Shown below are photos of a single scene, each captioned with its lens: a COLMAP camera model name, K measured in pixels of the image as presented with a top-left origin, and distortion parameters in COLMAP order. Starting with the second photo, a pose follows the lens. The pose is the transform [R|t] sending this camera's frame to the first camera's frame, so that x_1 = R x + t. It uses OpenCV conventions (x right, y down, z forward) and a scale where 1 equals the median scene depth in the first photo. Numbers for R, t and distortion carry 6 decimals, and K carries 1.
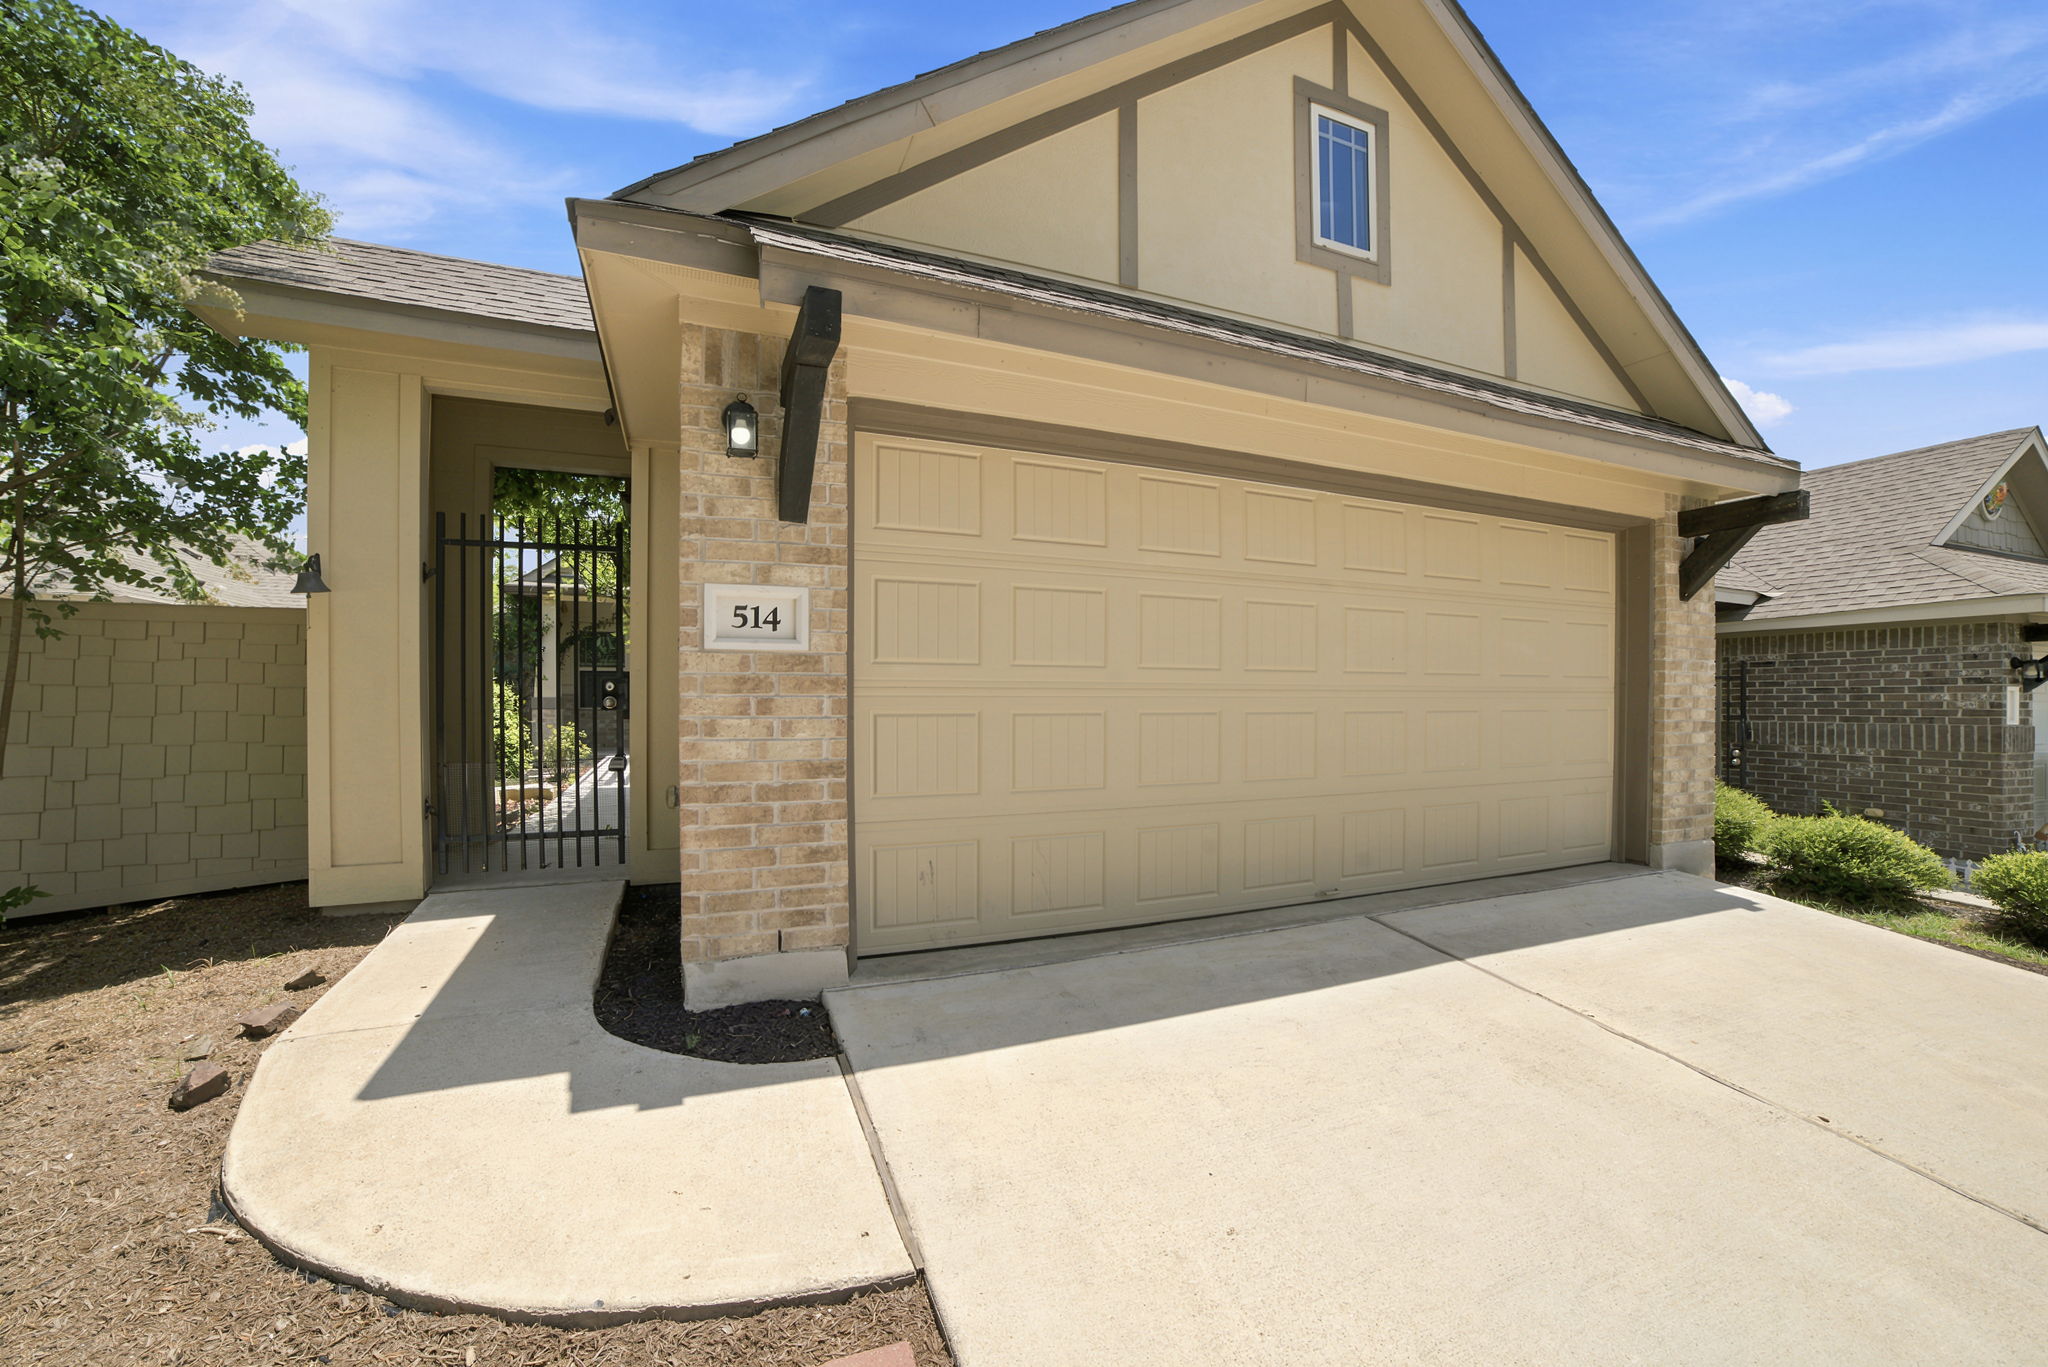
lens RADIAL K [[827.3, 0, 1023.7], [0, 827.3, 697.2], [0, 0, 1]] dist [-0.082661, 0.033408]
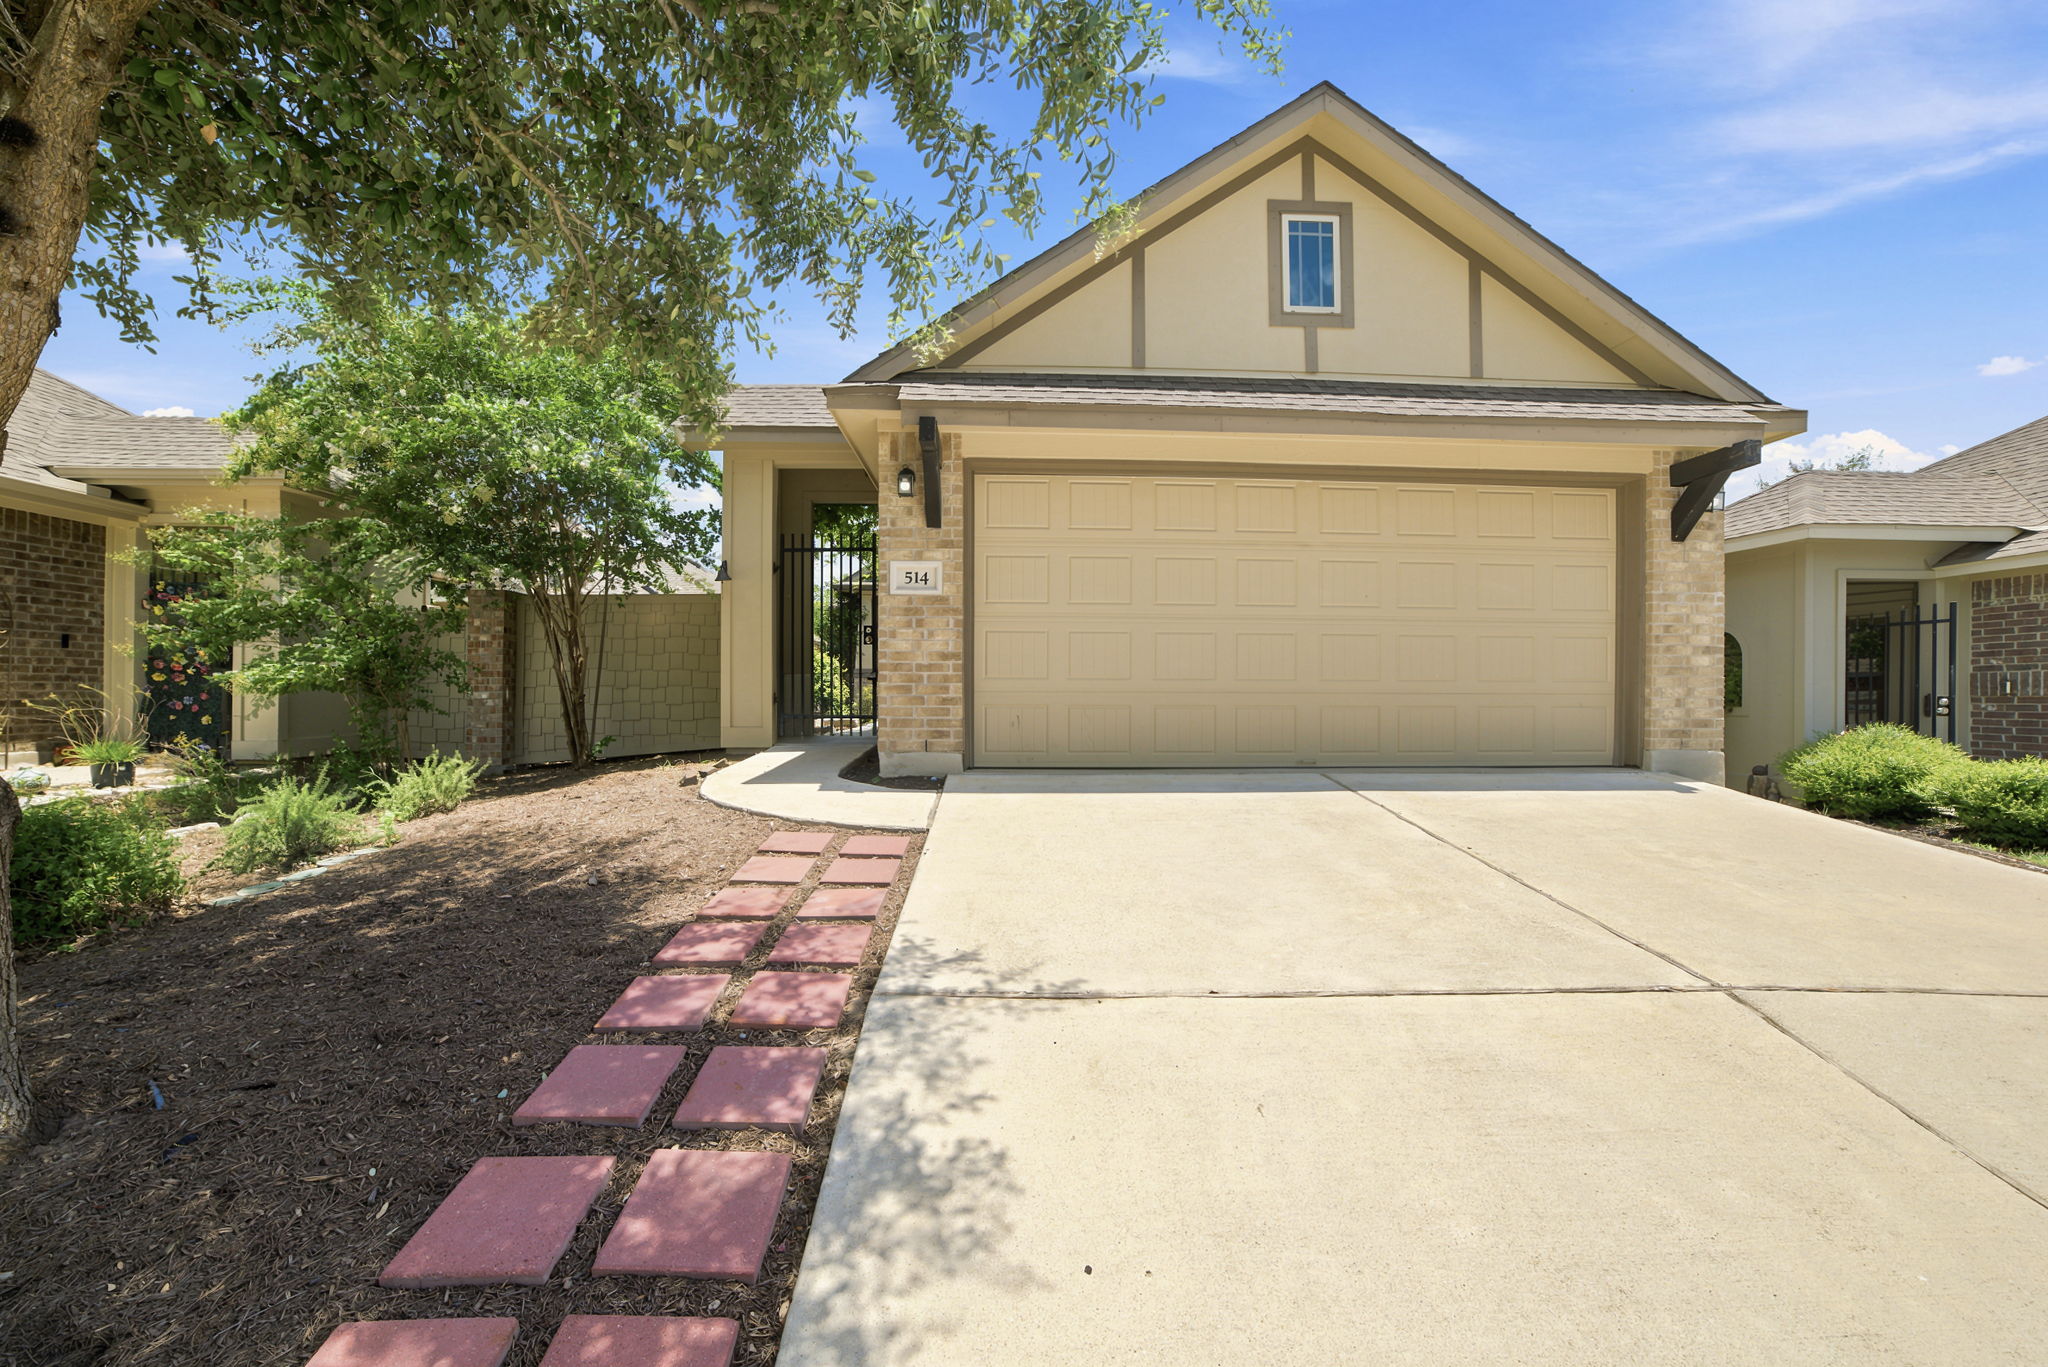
lens RADIAL K [[824.7, 0, 1020.0], [0, 824.7, 690.2], [0, 0, 1]] dist [-0.082967, 0.034441]
pose [[0.930387, -0.000228, -0.366578, 0.446999], [-0.003185, 0.999957, -0.008705, 0.134436], [0.366564, 0.009266, 0.930347, -0.523778]]
